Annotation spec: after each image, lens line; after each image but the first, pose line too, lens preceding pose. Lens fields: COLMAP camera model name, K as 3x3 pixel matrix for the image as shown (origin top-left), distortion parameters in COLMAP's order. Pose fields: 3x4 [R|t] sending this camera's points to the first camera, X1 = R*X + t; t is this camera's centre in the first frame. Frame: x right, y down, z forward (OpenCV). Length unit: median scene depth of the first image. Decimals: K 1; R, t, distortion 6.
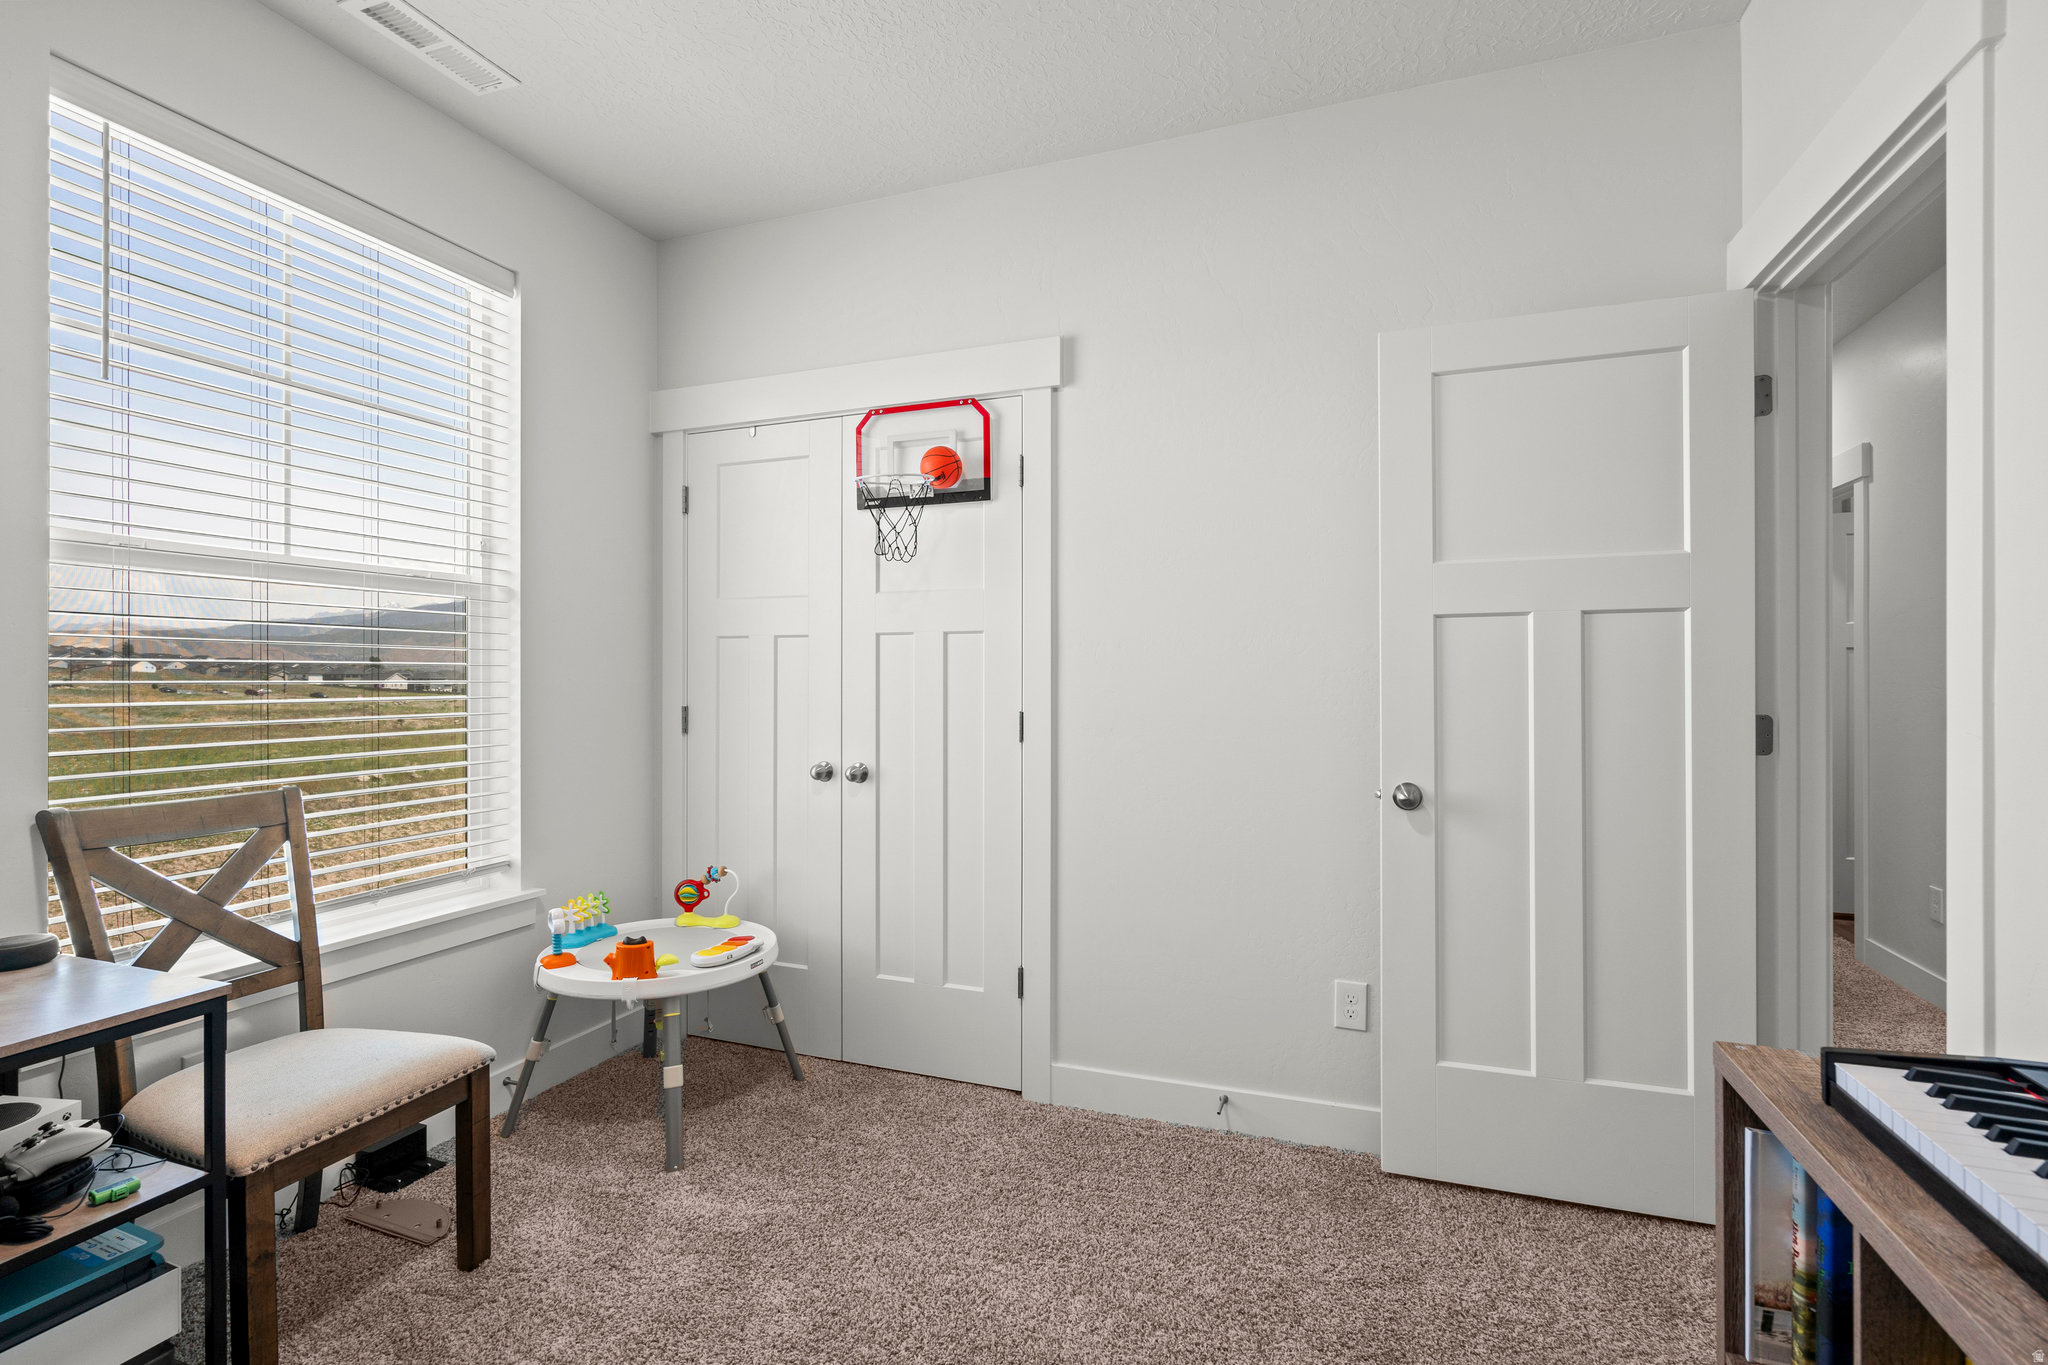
lens RADIAL K [[928.3, 0, 1024.8], [0, 928.3, 674.7], [0, 0, 1]] dist [-0.002597, 0.000843]
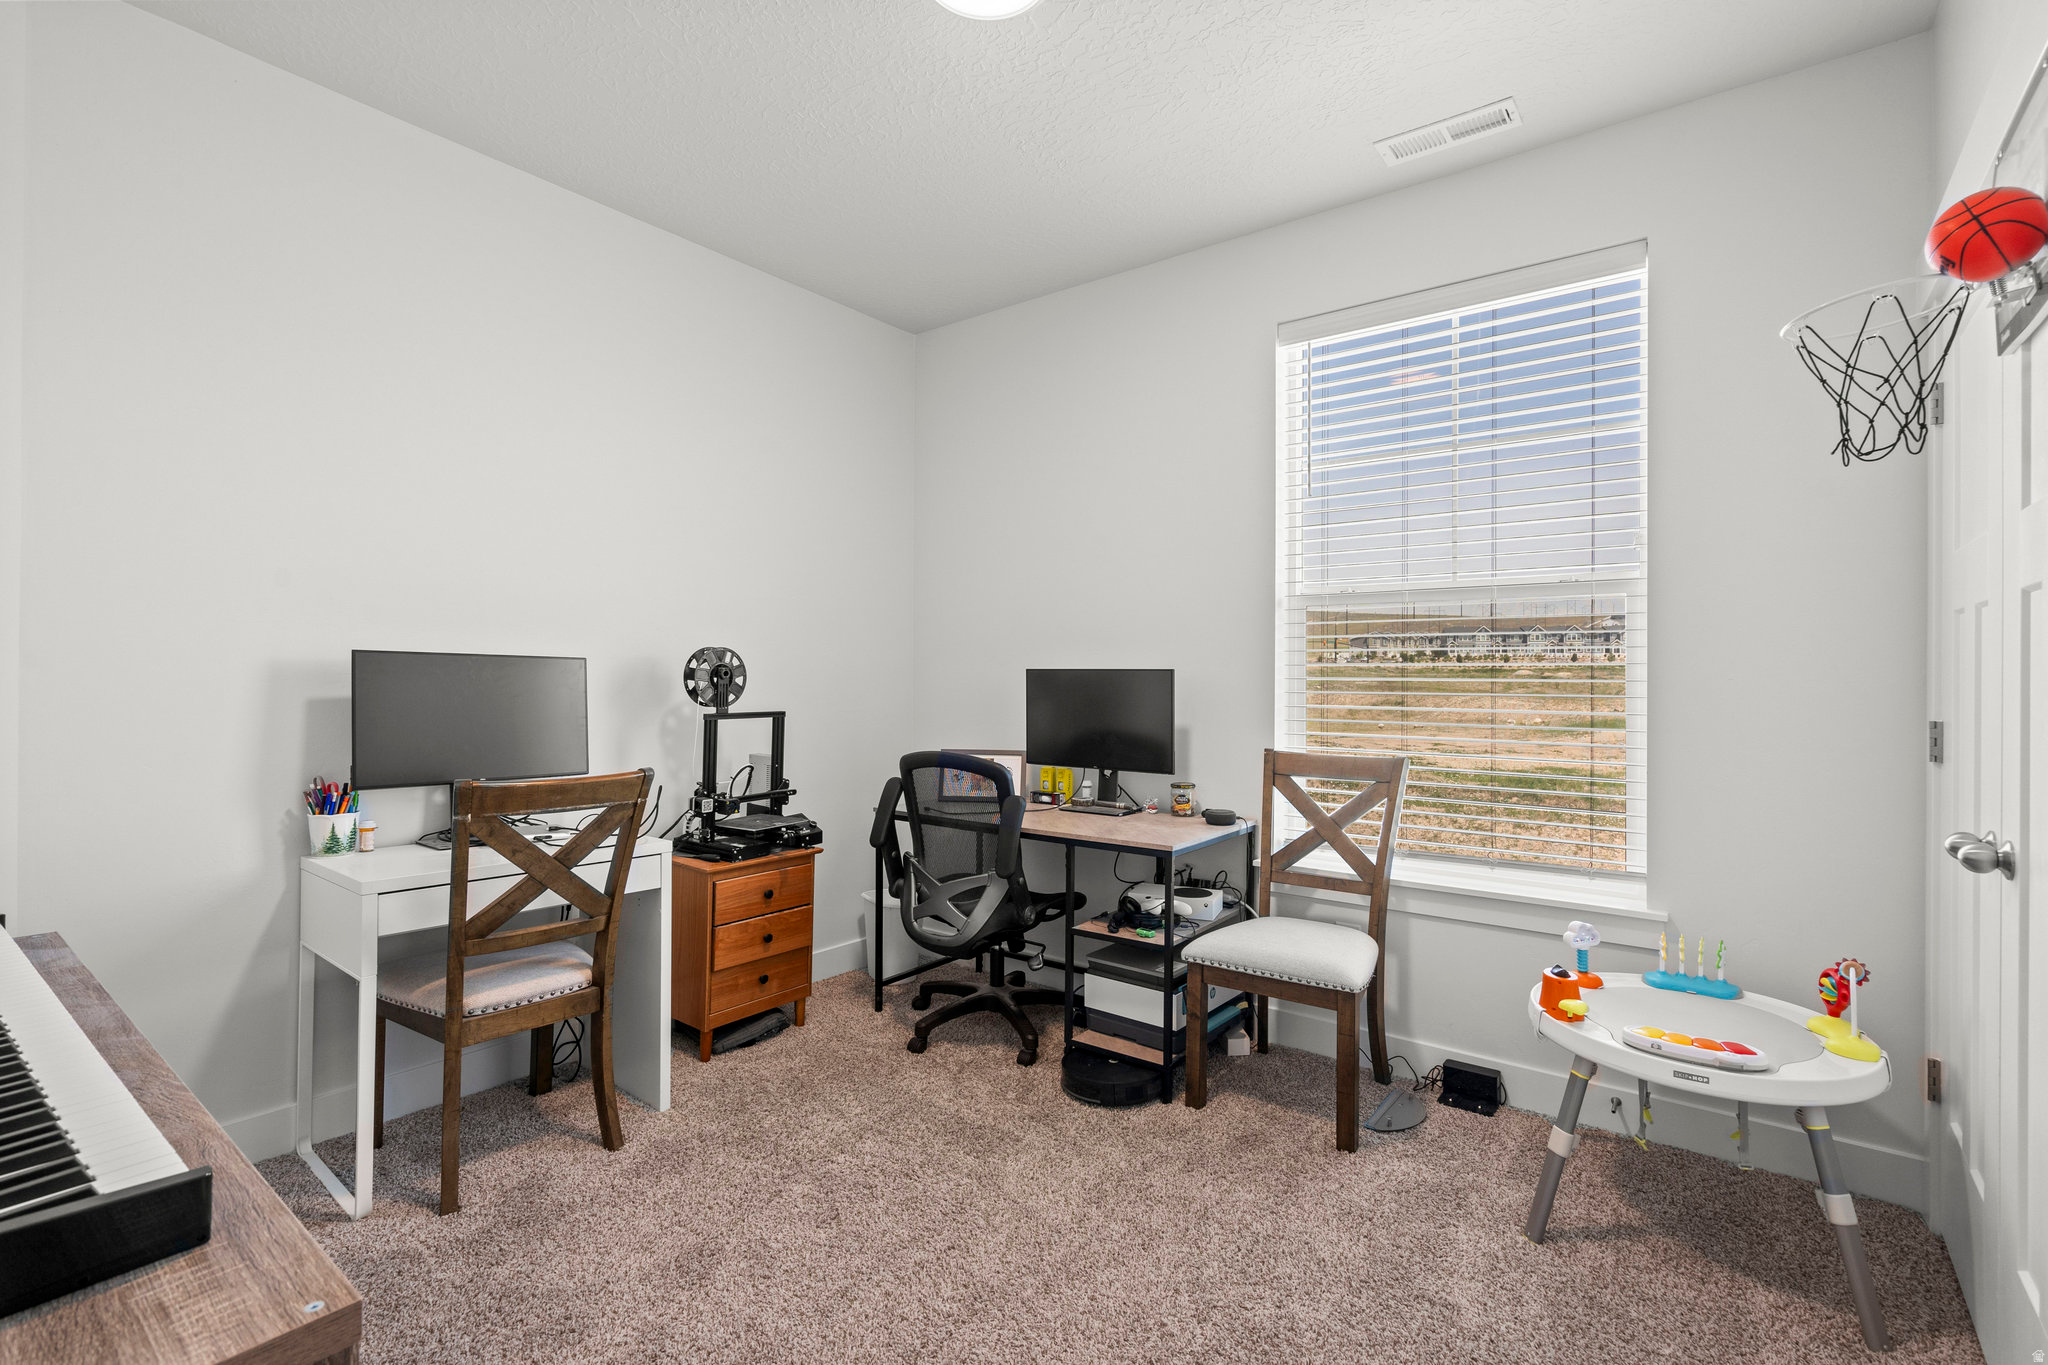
lens RADIAL K [[928.3, 0, 1024.8], [0, 928.3, 674.7], [0, 0, 1]] dist [-0.002597, 0.000843]
pose [[-0.282107, -0.001196, -0.959382, 0.649908], [0.004130, 0.999988, -0.002461, 0.001034], [0.959374, -0.004657, -0.282099, 0.856415]]
